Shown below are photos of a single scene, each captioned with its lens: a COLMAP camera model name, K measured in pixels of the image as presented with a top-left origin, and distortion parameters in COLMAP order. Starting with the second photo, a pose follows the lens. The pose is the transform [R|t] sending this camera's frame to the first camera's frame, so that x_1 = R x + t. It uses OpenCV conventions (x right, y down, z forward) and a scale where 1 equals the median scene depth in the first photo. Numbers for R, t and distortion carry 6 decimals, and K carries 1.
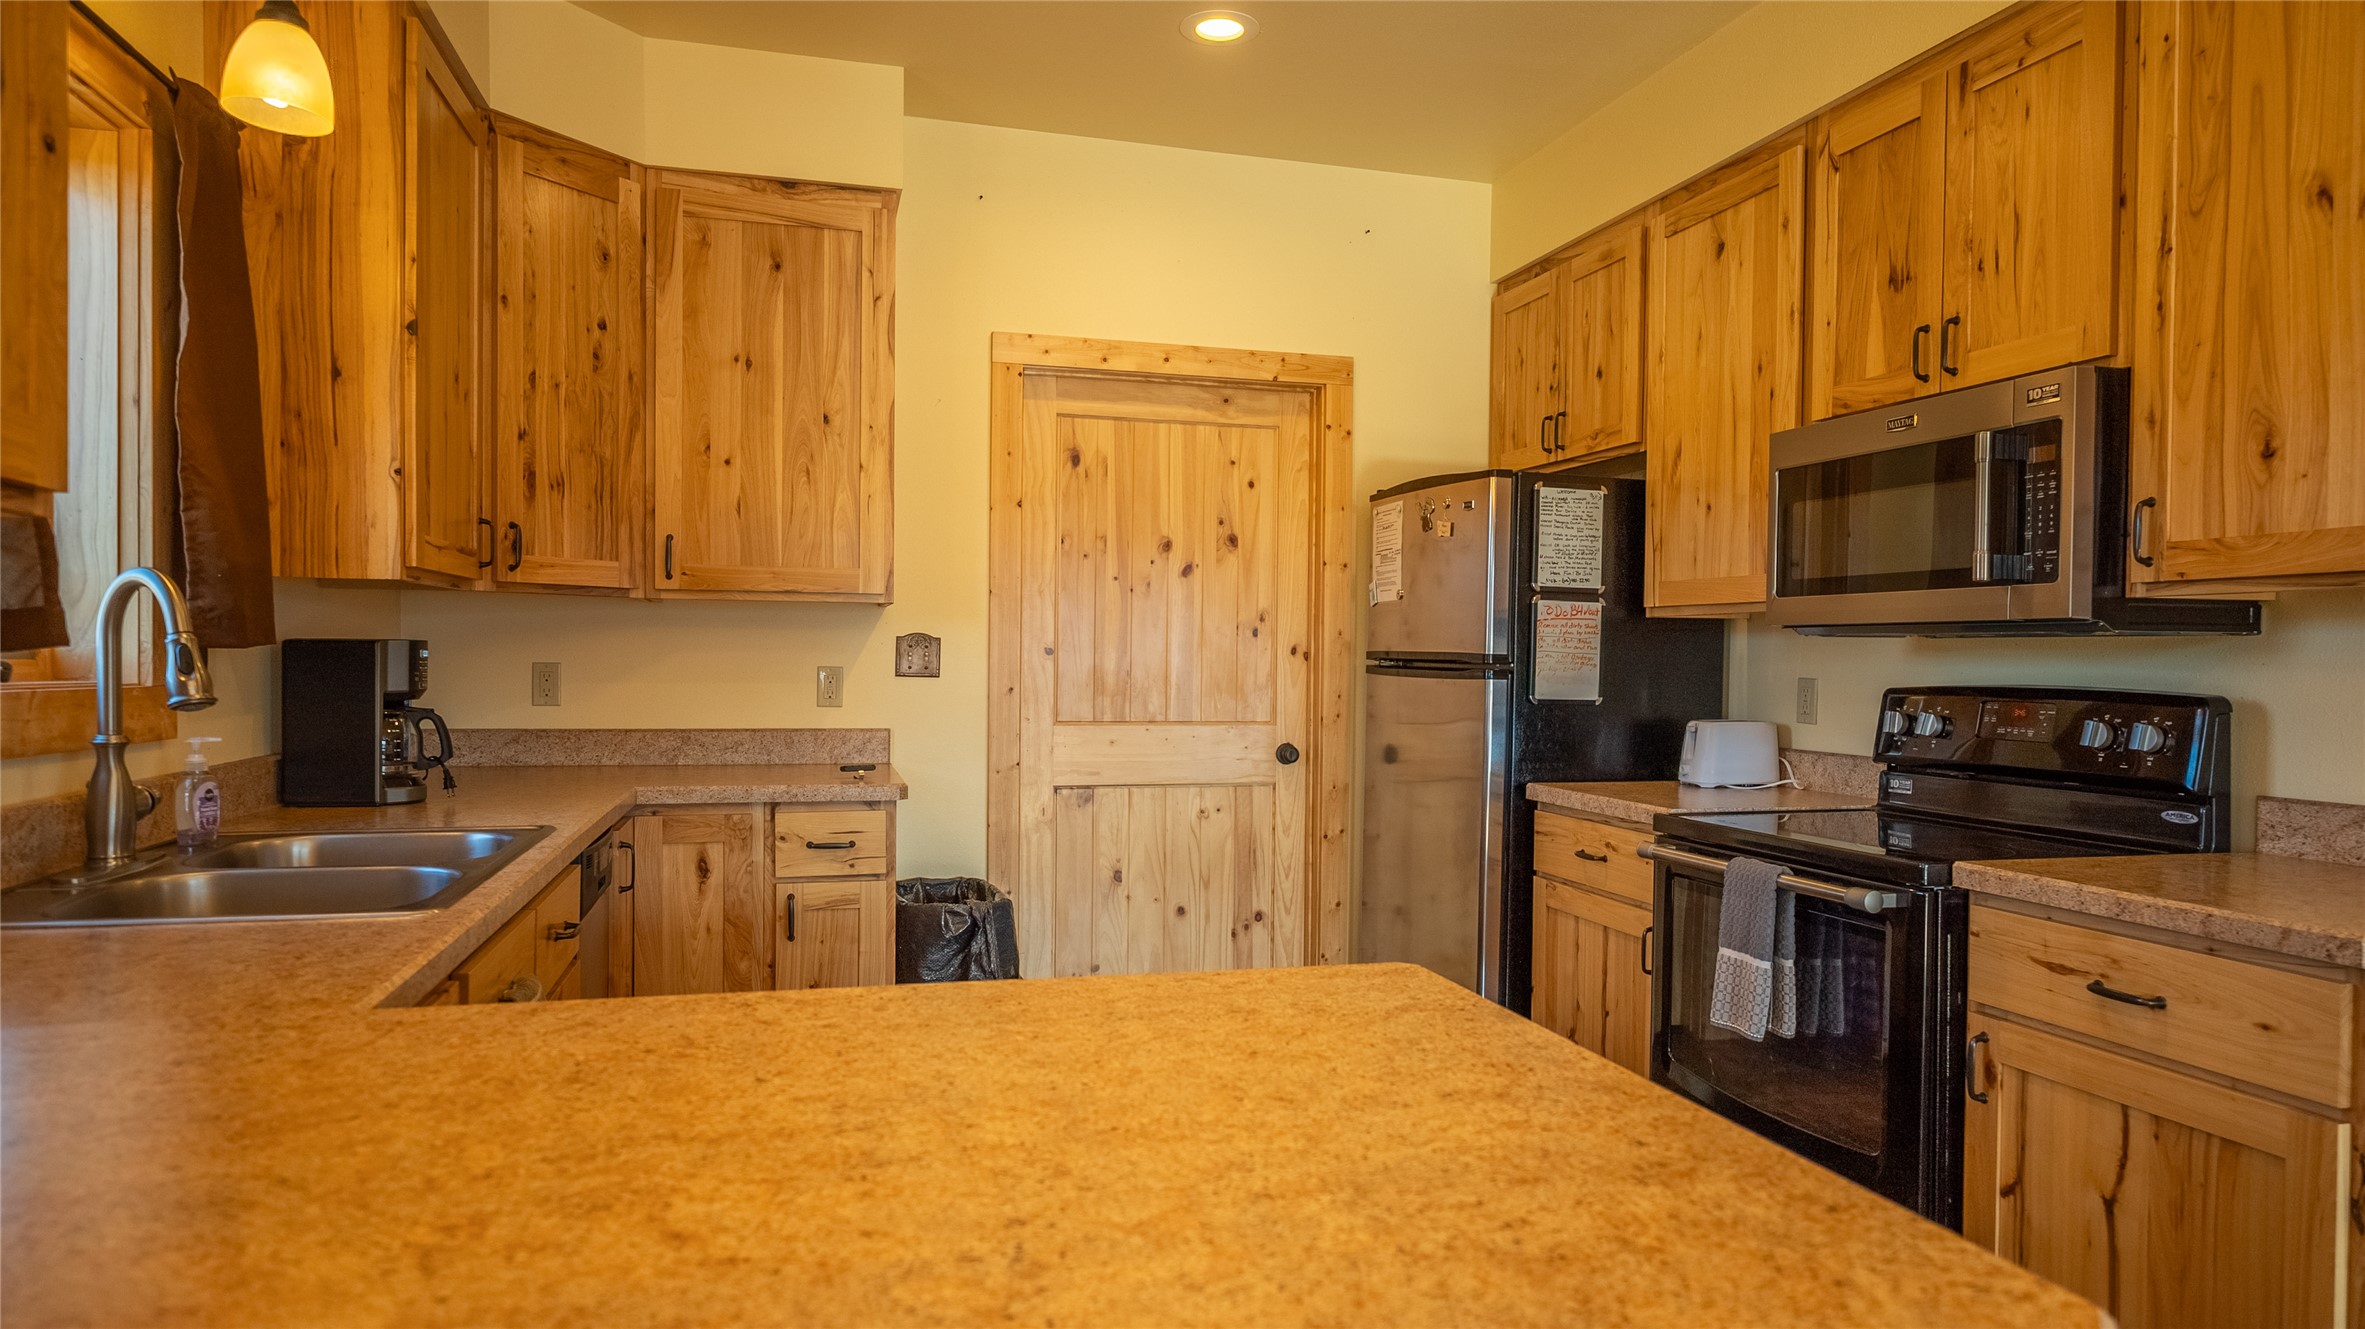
lens RADIAL K [[1413.4, 0, 1185.2], [0, 1413.4, 681.2], [0, 0, 1]] dist [0.008858, -0.000545]
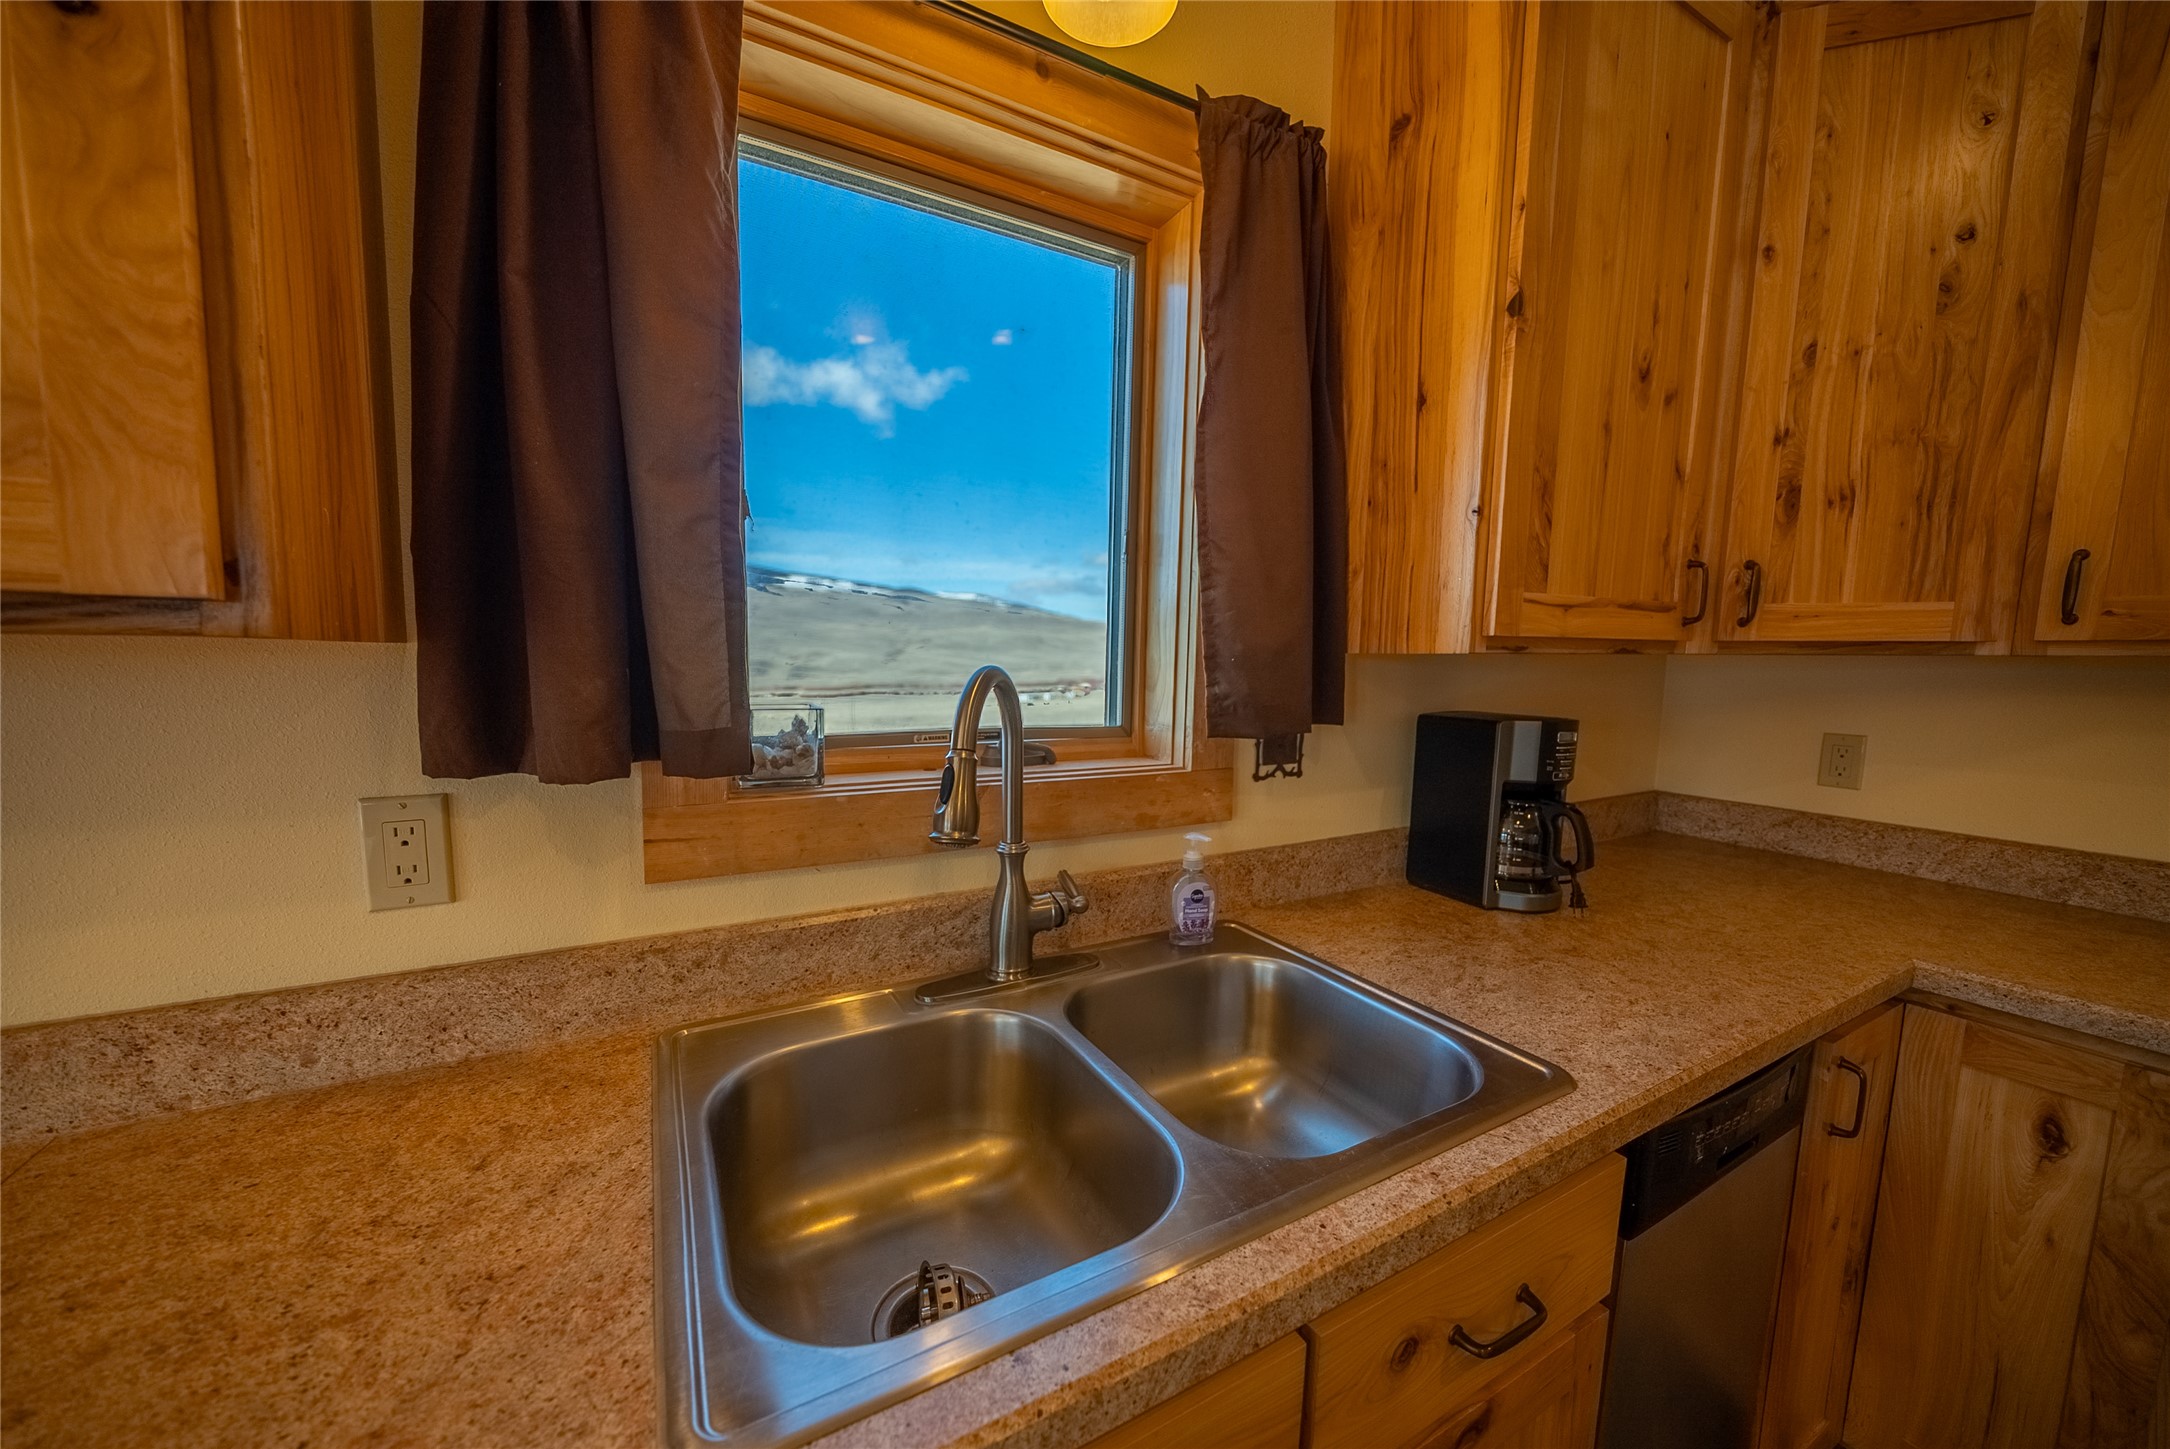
lens RADIAL K [[782.9, 0, 1073.3], [0, 782.9, 744.4], [0, 0, 1]] dist [-0.002299, -0.000258]
pose [[0.240159, 0.104837, -0.965056, -0.135904], [-0.024828, 0.994489, 0.101856, -0.043865], [0.970416, -0.000501, 0.241438, 0.496349]]
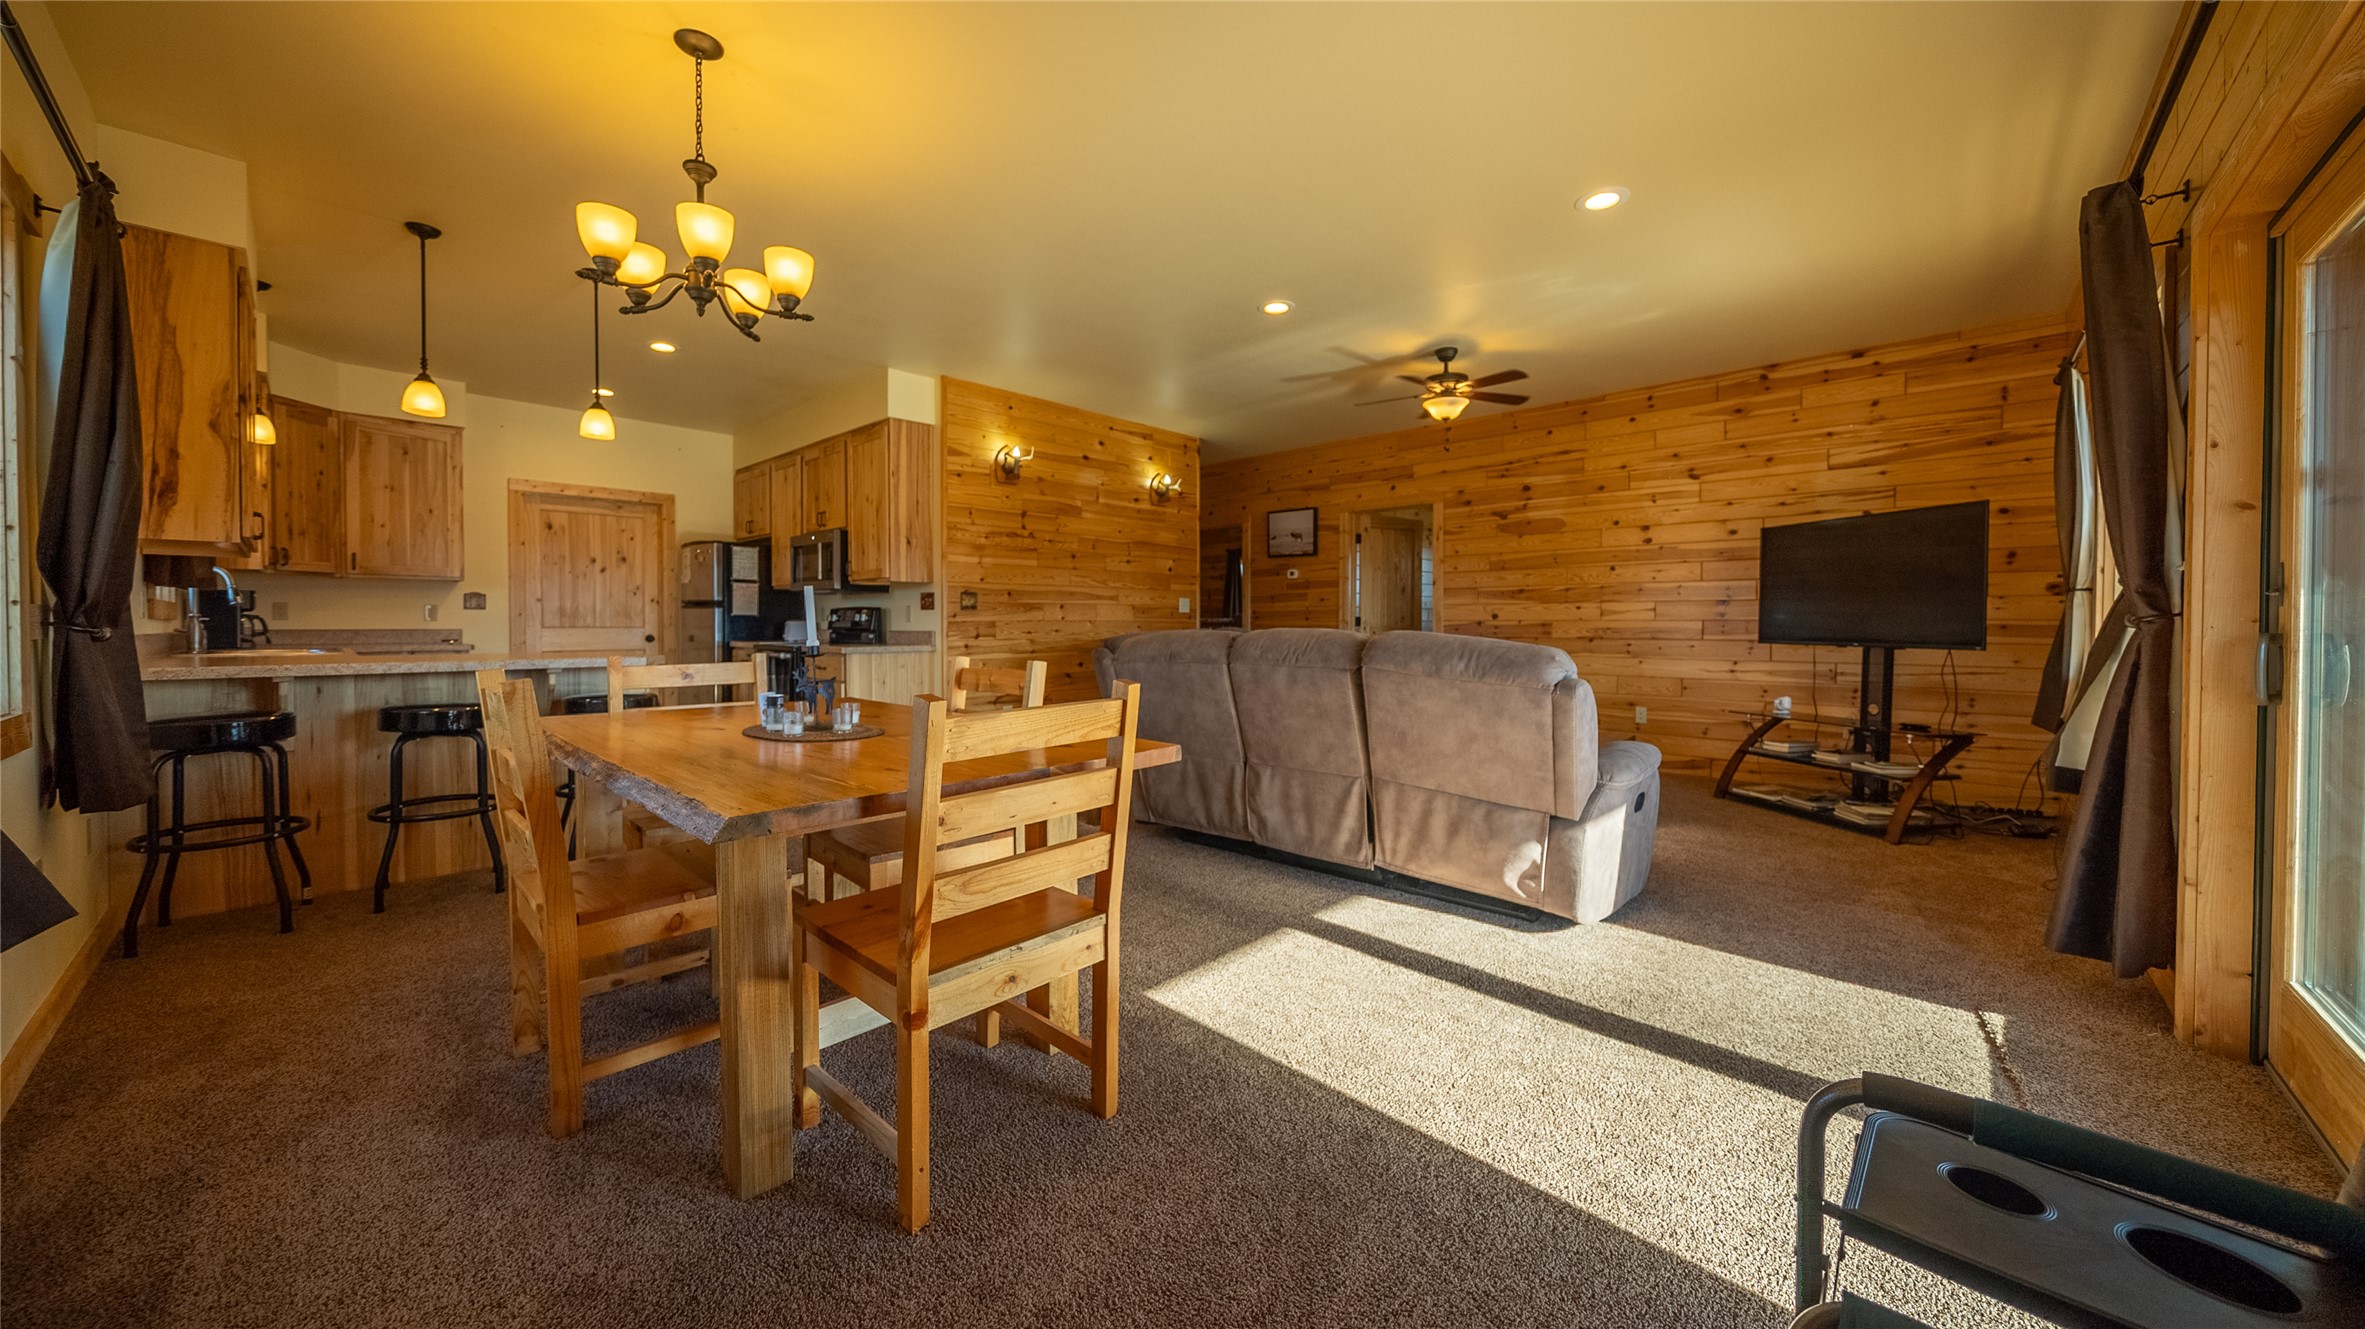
lens RADIAL K [[817.3, 0, 1182.5], [0, 817.3, 636.0], [0, 0, 1]] dist [-0.007825, -0.000058]
pose [[0.847878, -0.017858, 0.529890, 0.136907], [0.016614, 0.999837, 0.007112, 0.064772], [-0.529930, 0.002773, 0.848037, -1.076479]]
